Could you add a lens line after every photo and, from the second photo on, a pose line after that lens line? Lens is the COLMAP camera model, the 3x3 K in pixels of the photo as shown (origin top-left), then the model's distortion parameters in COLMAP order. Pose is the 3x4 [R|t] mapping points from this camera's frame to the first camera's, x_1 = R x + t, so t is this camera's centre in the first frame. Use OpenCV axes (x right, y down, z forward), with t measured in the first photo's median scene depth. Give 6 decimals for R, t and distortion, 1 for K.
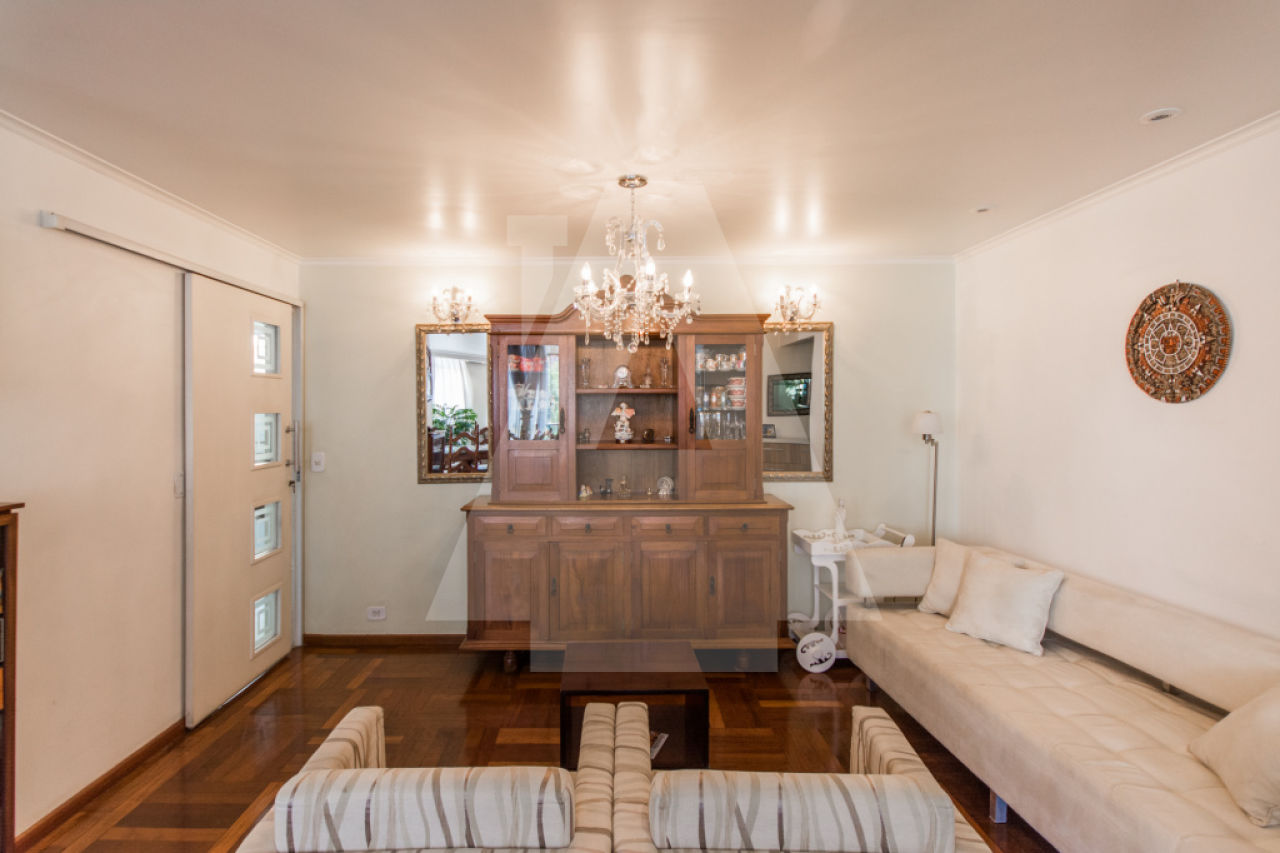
lens RADIAL K [[685.4, 0, 664.5], [0, 685.4, 404.5], [0, 0, 1]] dist [-0.000598, 0.005201]
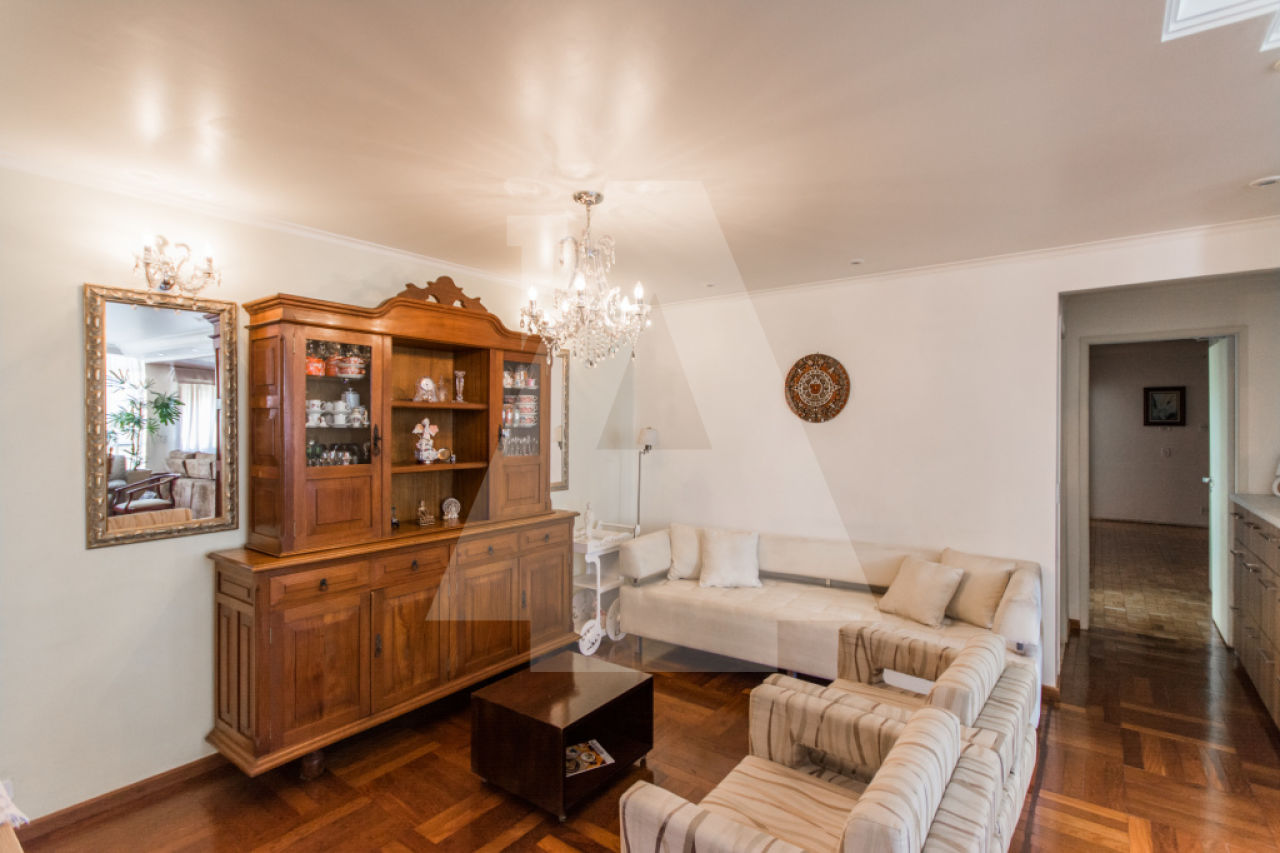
lens RADIAL K [[628.1, 0, 642.9], [0, 628.1, 423.8], [0, 0, 1]] dist [0.008997, -0.004859]
pose [[0.578844, 0.005628, 0.815419, -0.588031], [-0.003945, 0.999984, -0.004102, 0.006780], [-0.815429, -0.000842, 0.578857, 0.315649]]
